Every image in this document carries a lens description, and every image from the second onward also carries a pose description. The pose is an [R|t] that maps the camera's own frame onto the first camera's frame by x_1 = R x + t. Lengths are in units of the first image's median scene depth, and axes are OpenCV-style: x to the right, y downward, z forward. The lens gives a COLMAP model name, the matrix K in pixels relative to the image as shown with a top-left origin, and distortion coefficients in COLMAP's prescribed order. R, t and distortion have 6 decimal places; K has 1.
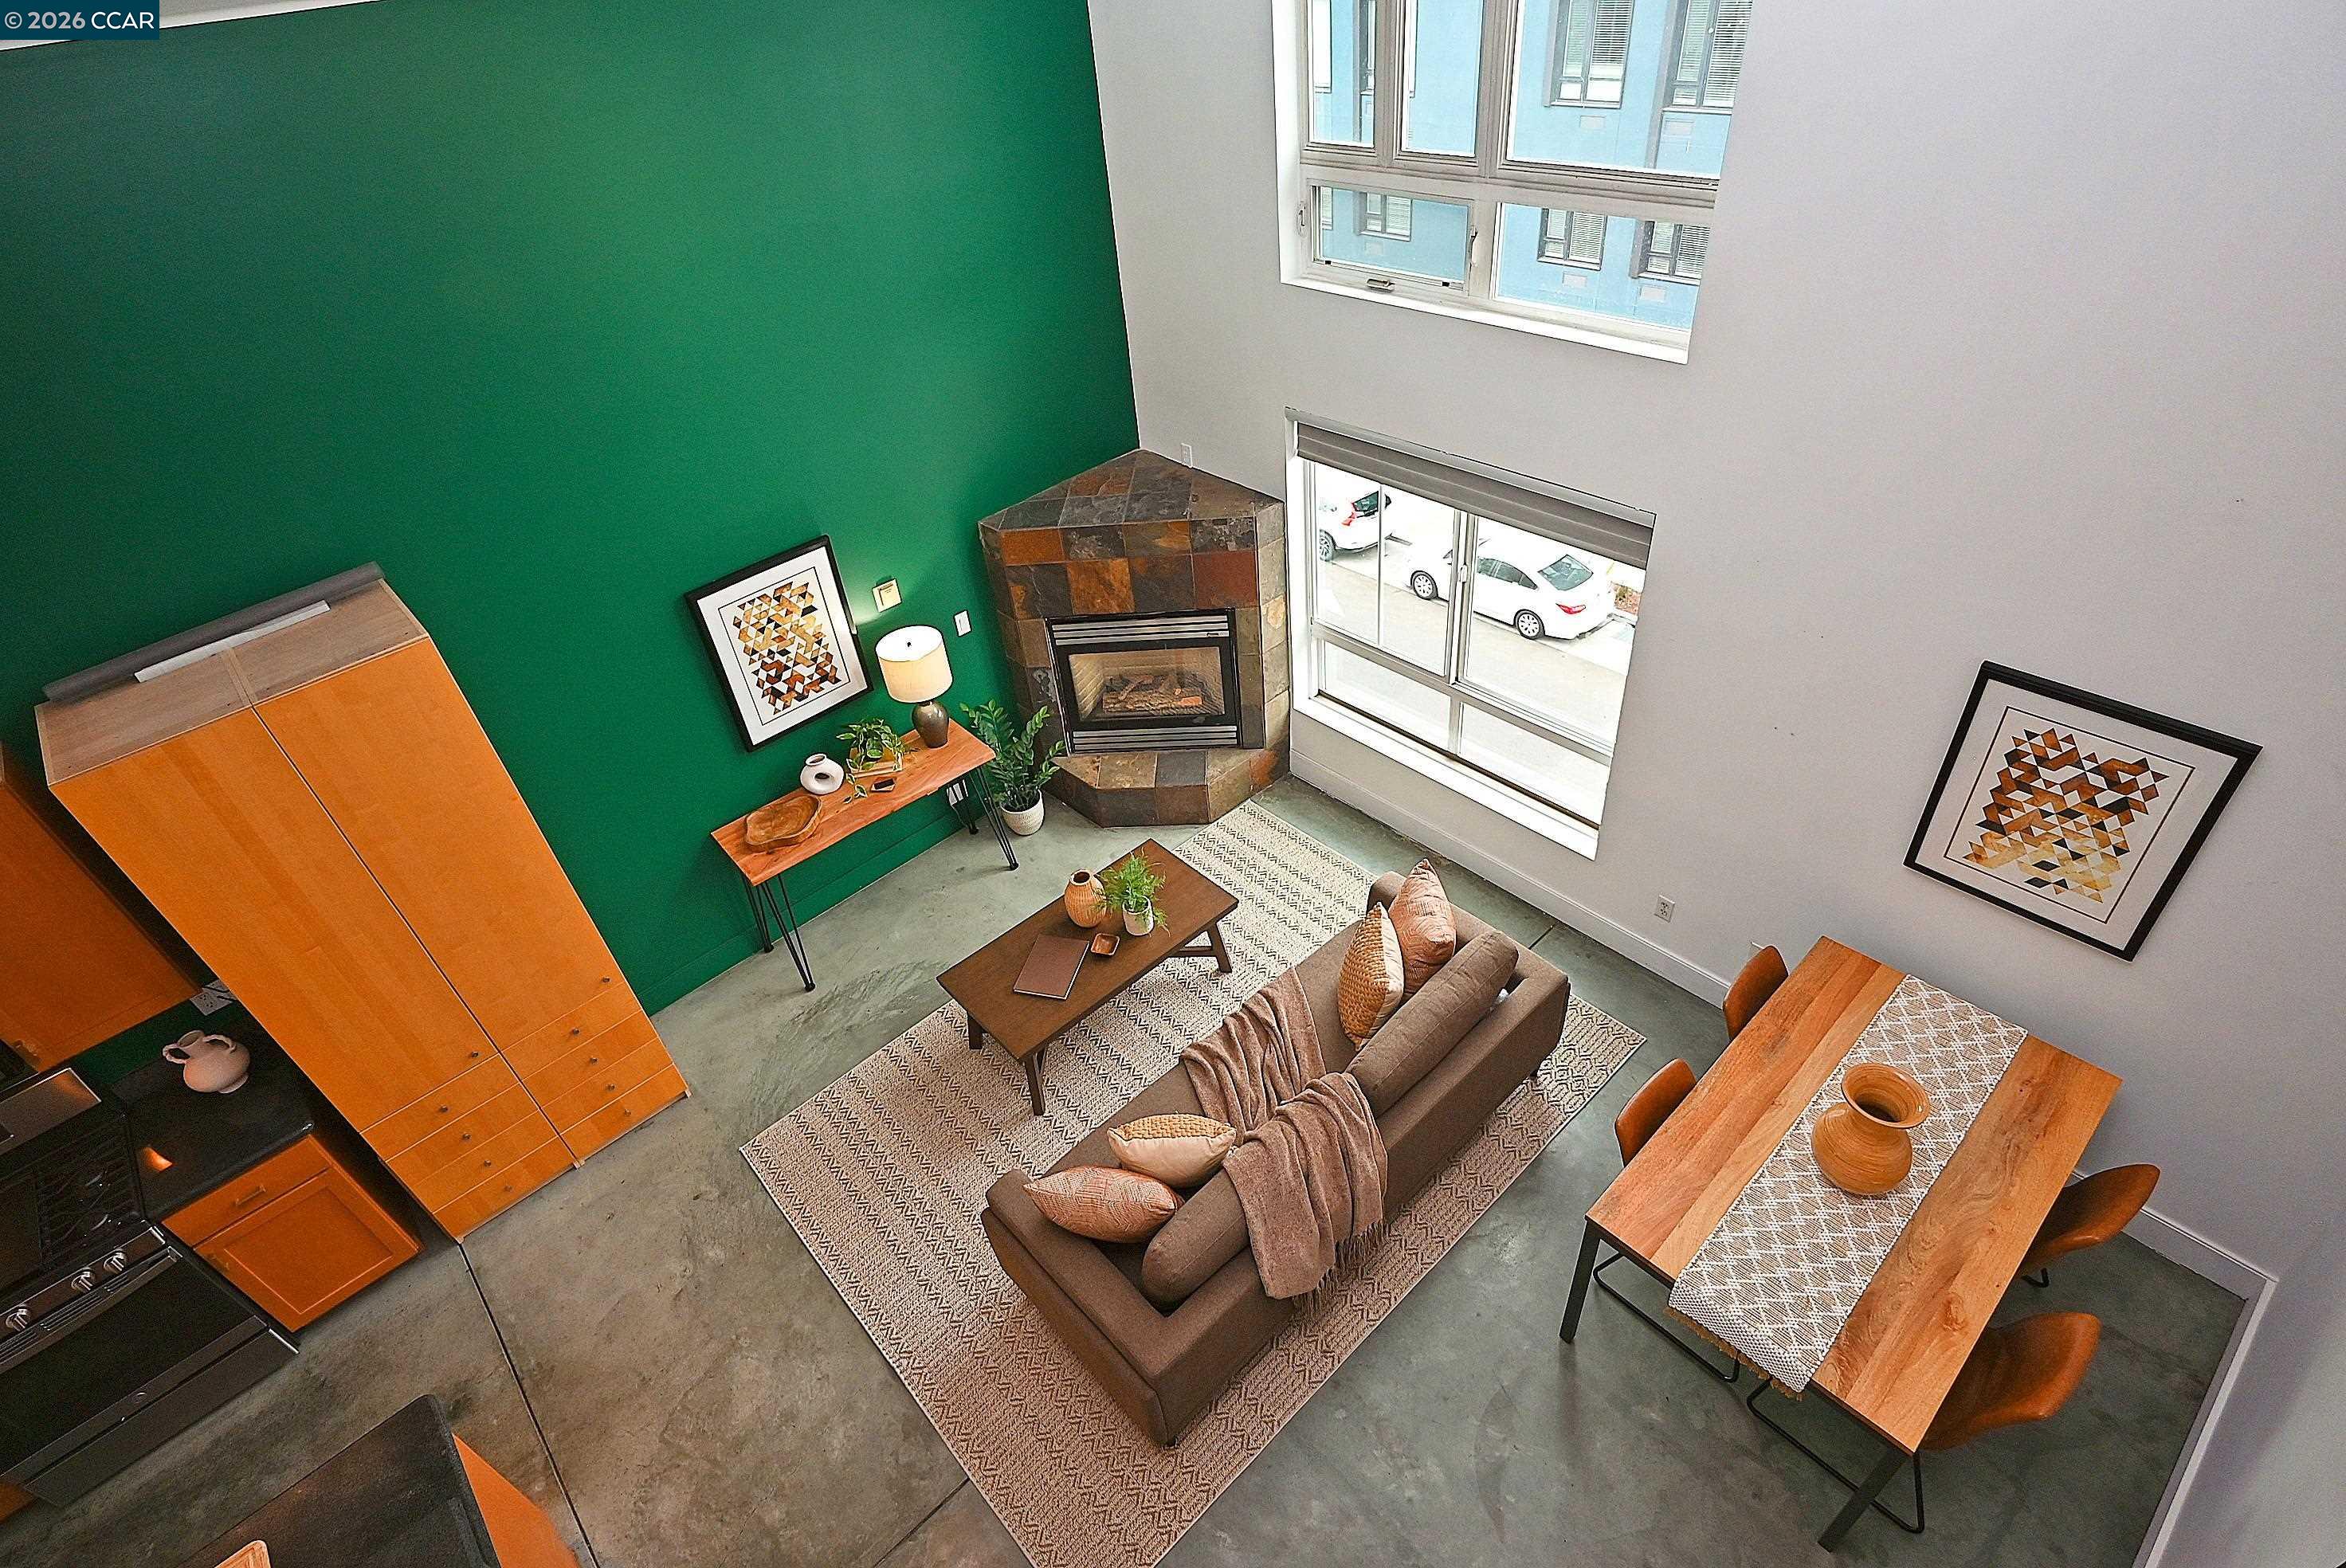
lens RADIAL K [[1164.9, 0, 1171.3], [0, 1164.9, 784.4], [0, 0, 1]] dist [0.000411, 0.000863]
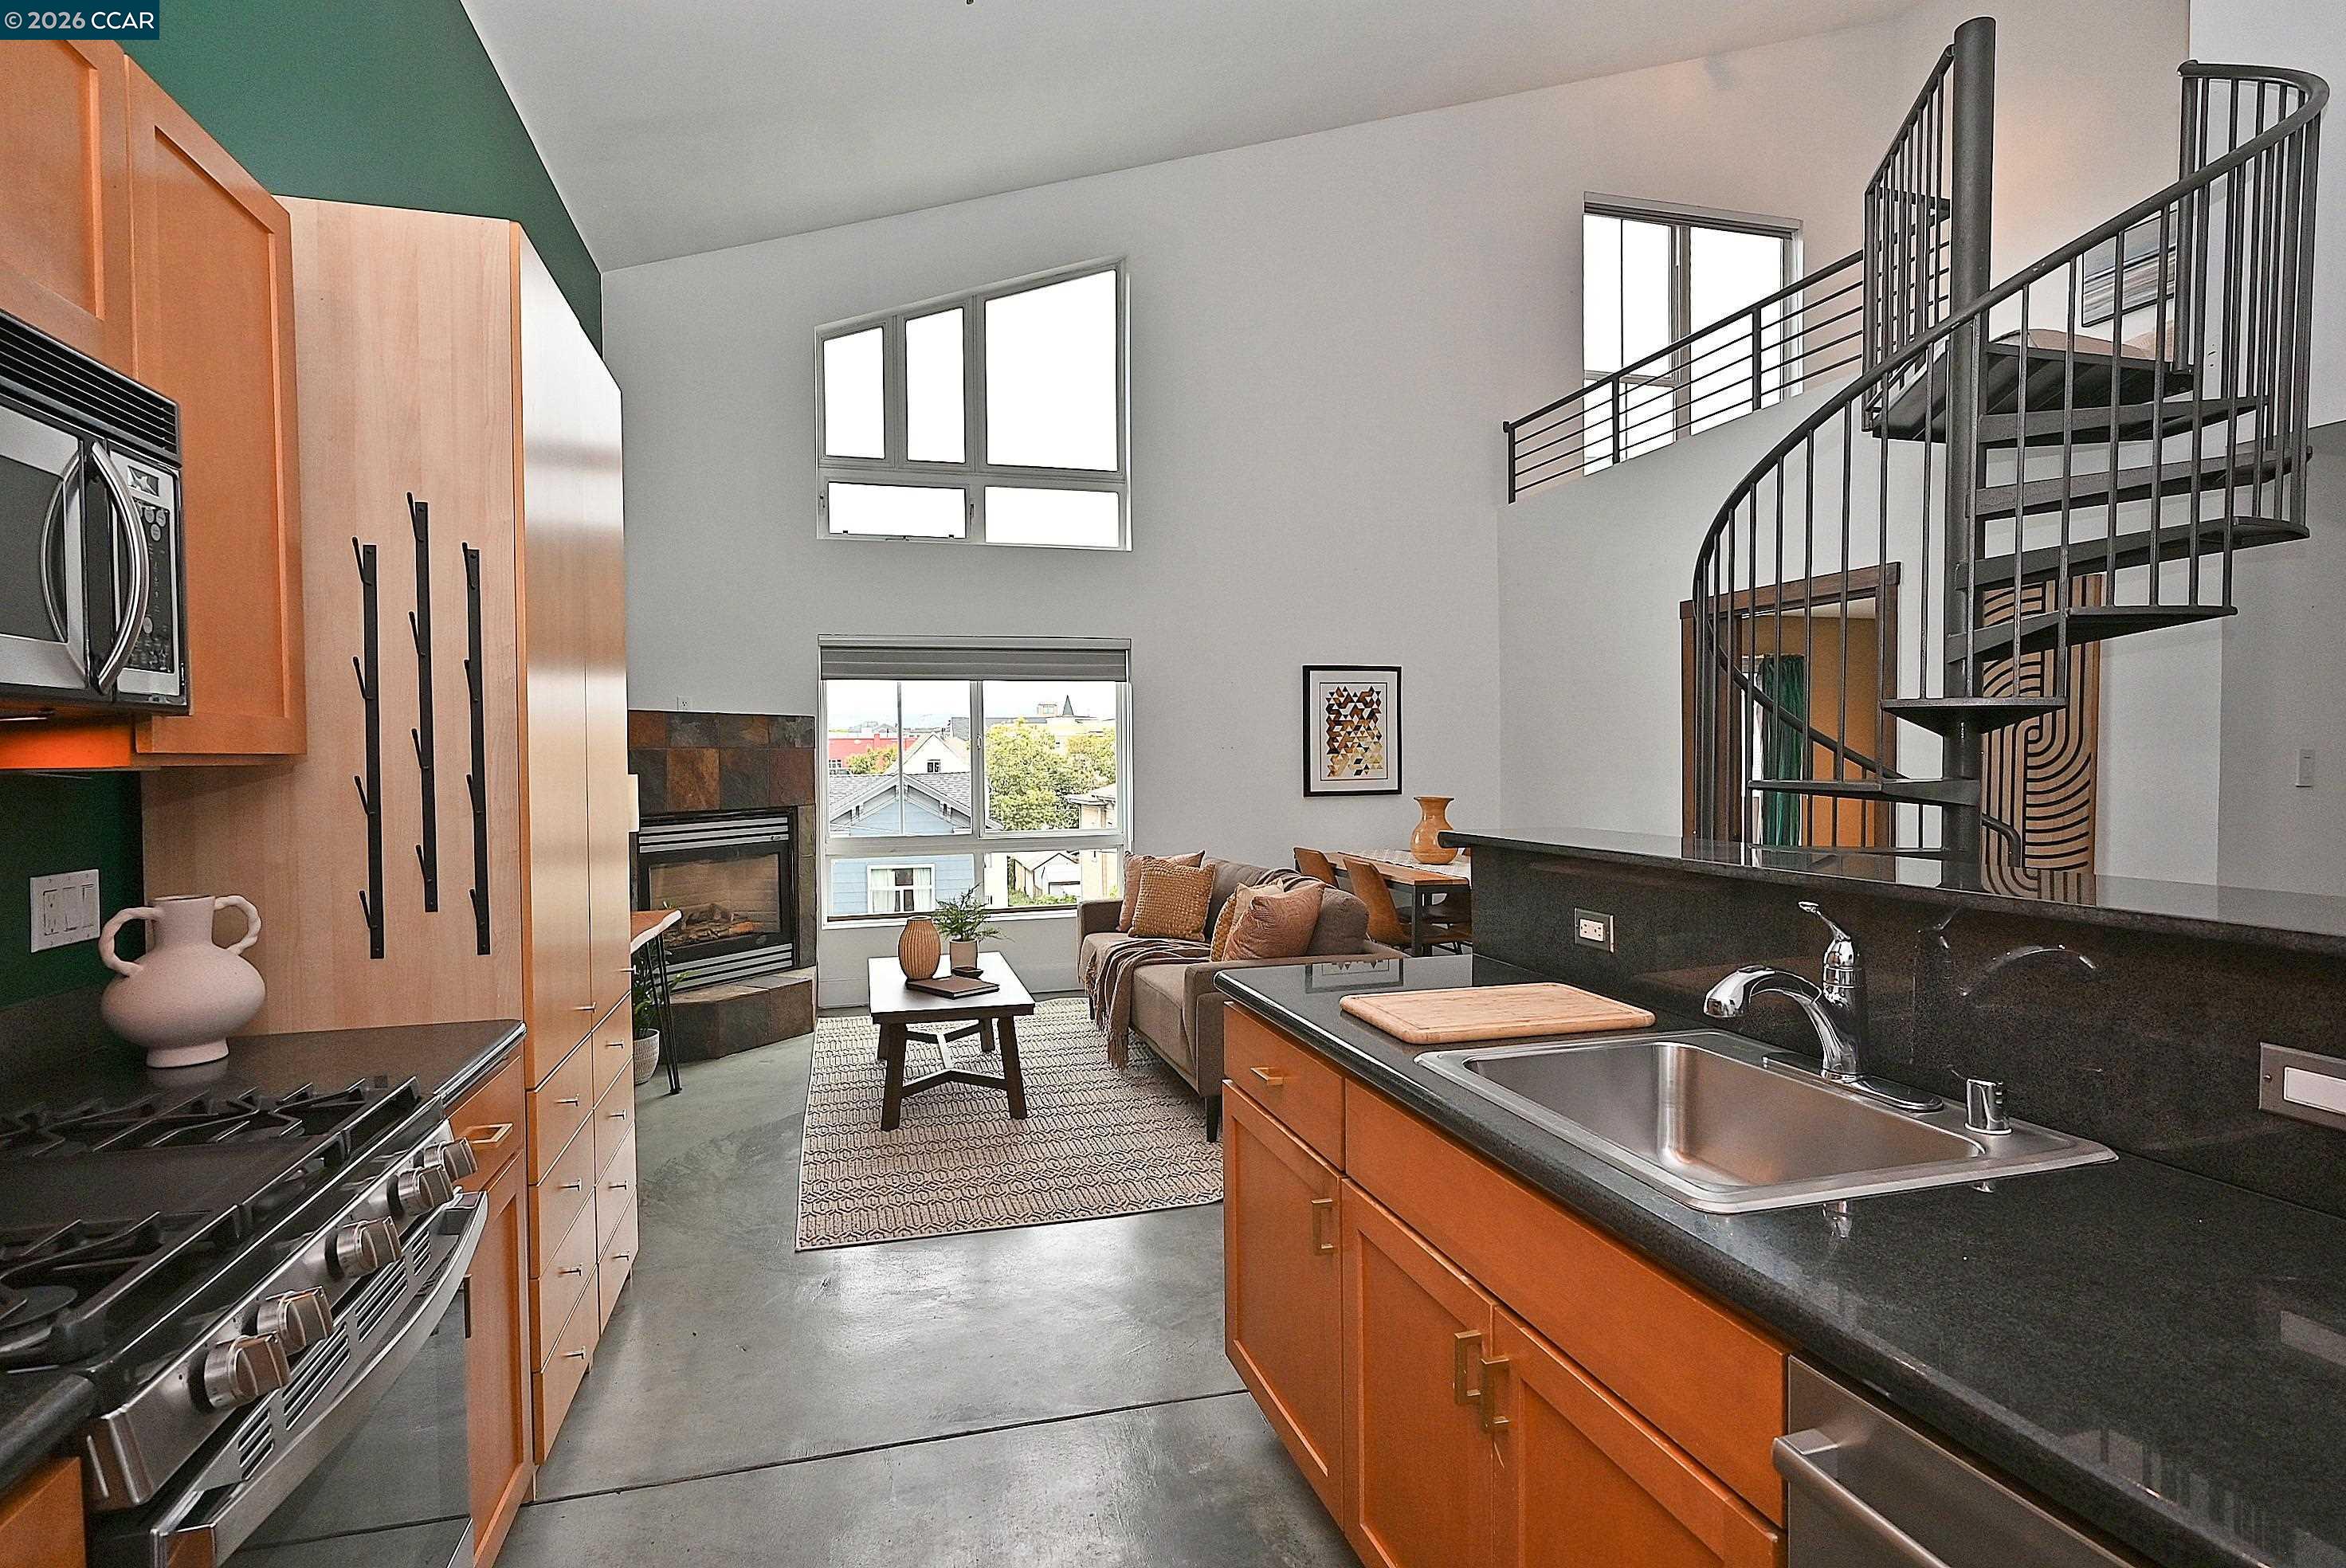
lens RADIAL K [[1170.2, 0, 1173.0], [0, 1170.2, 784.0], [0, 0, 1]] dist [-0.004203, -0.000335]
pose [[0.443377, 0.070717, 0.893541, -0.864468], [0.534549, 0.779344, -0.326924, 0.424887], [-0.719495, 0.622593, 0.307742, 0.450804]]
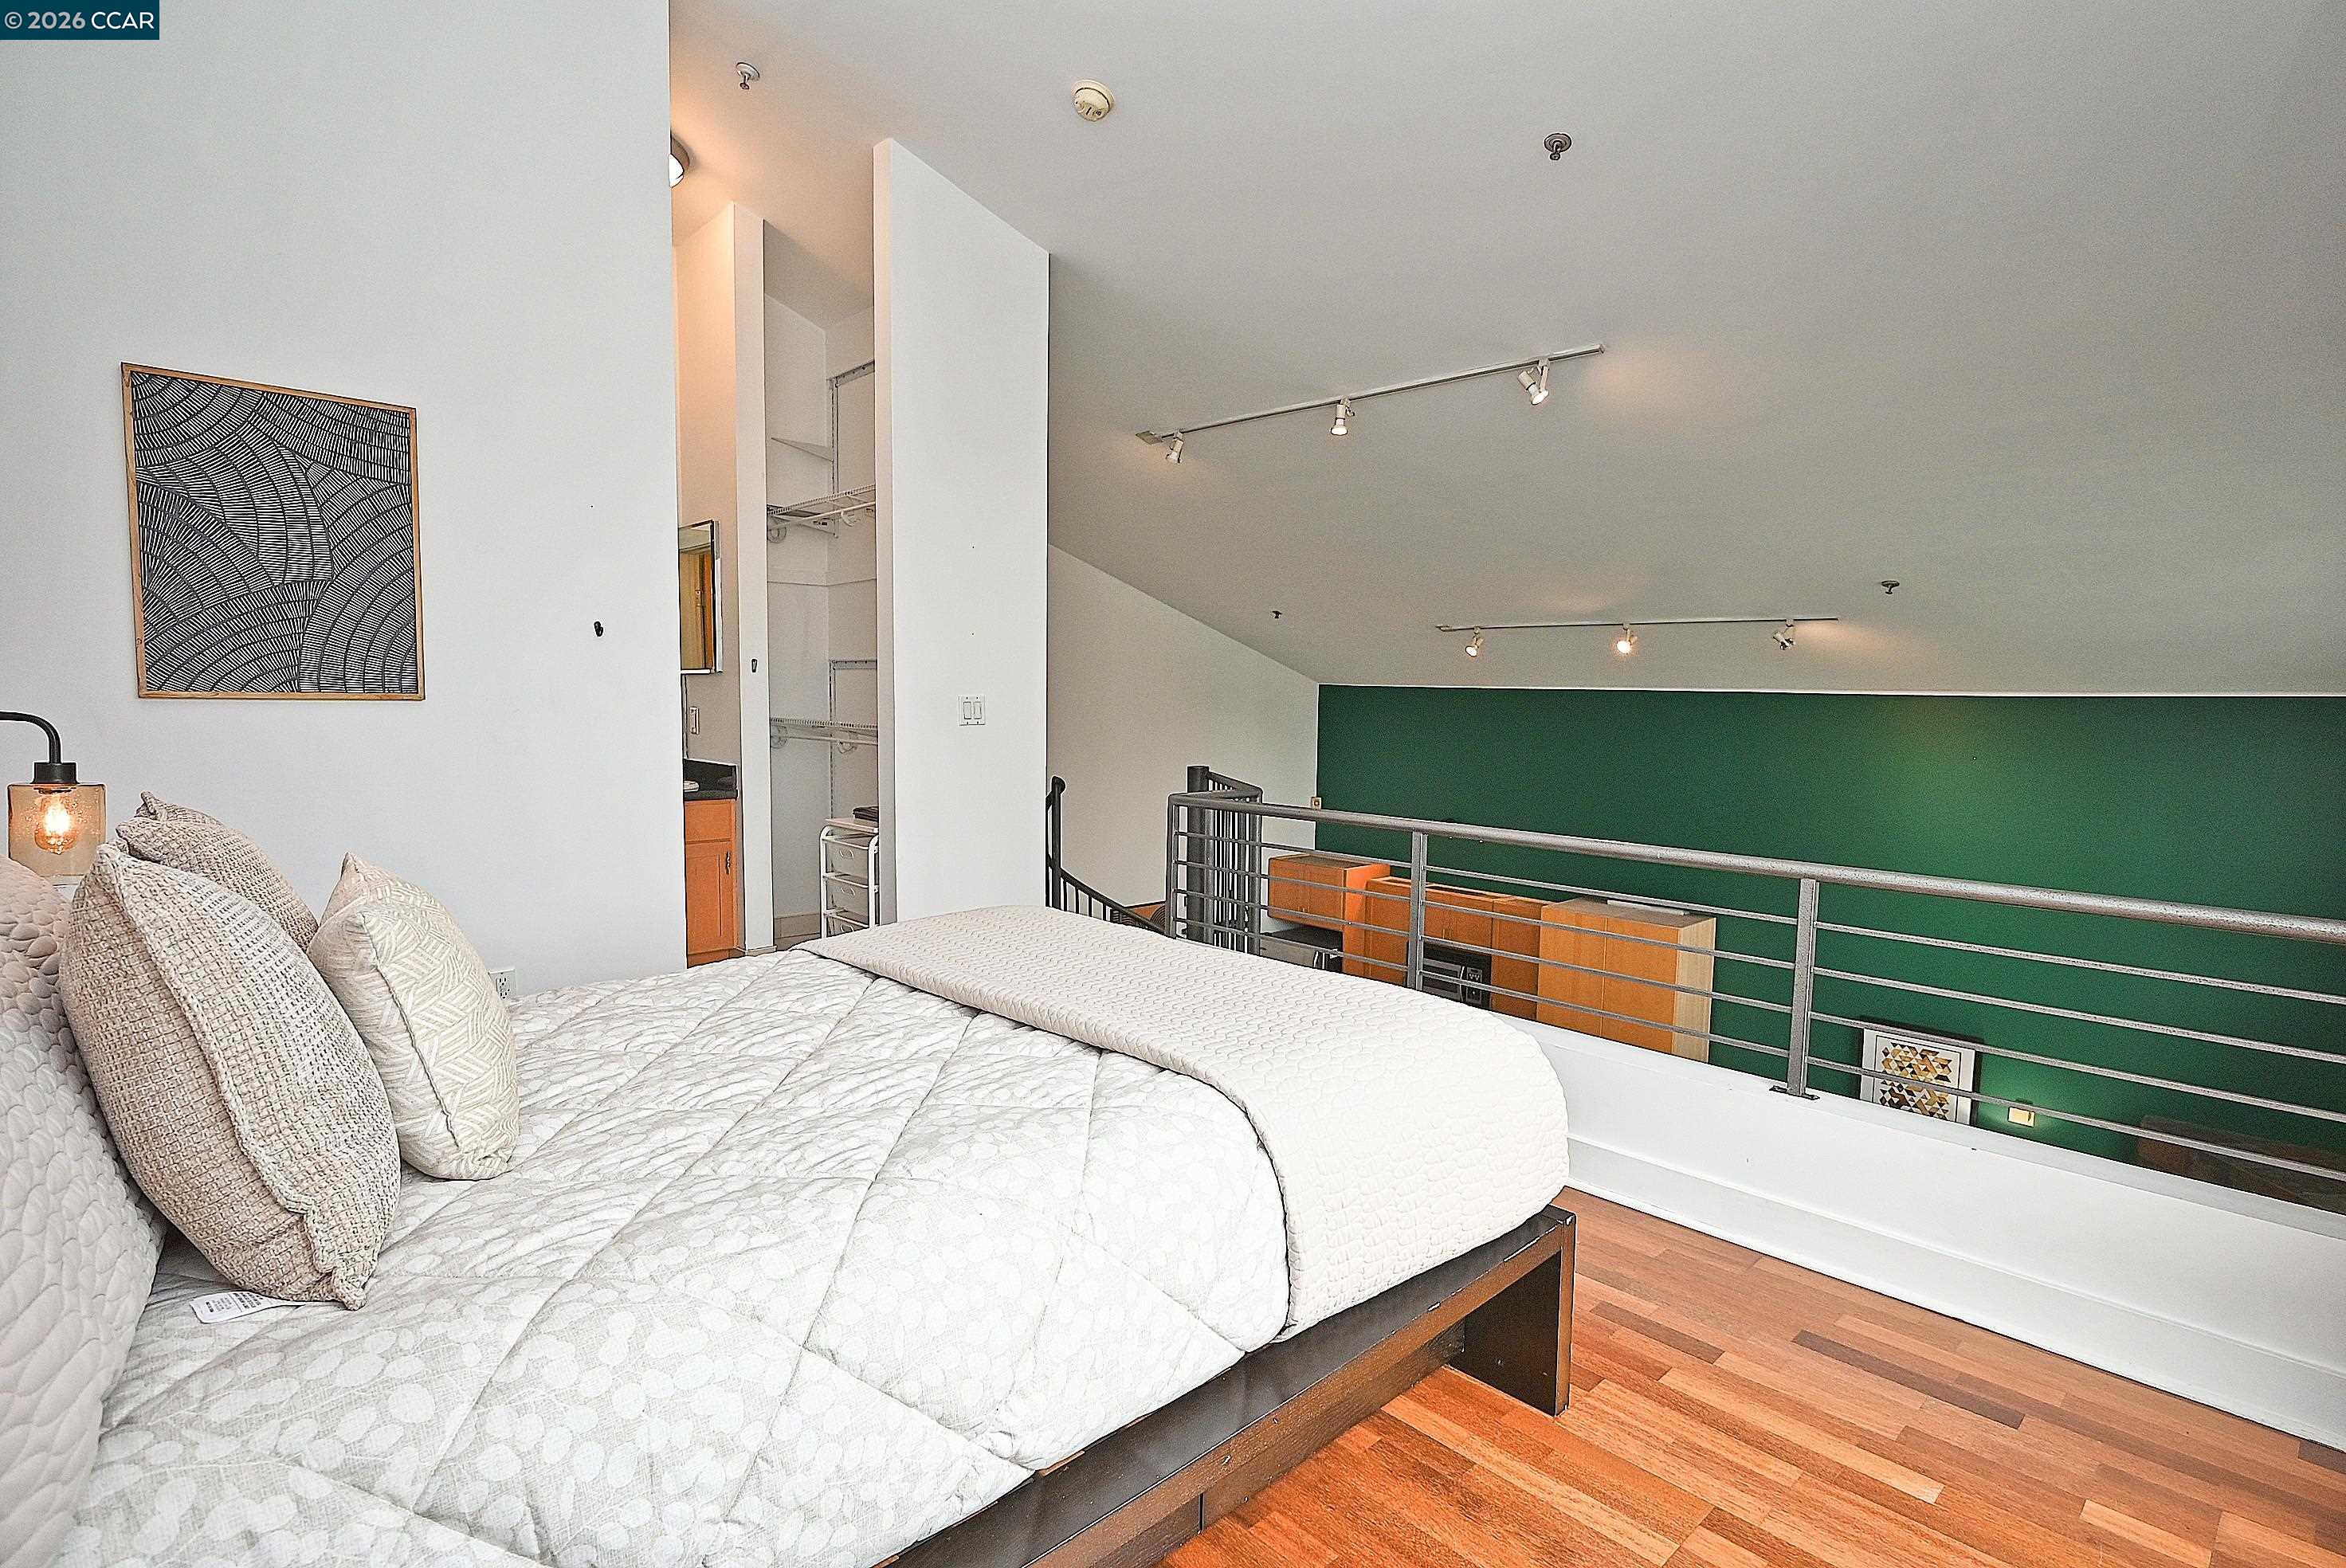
lens RADIAL K [[1198.8, 0, 1167.1], [0, 1198.8, 788.4], [0, 0, 1]] dist [-0.000271, 0.000720]
pose [[0.008788, 0.190342, -0.981679, 1.035279], [-0.631124, 0.762536, 0.142201, -0.033830], [0.775632, 0.618312, 0.126830, -0.110556]]
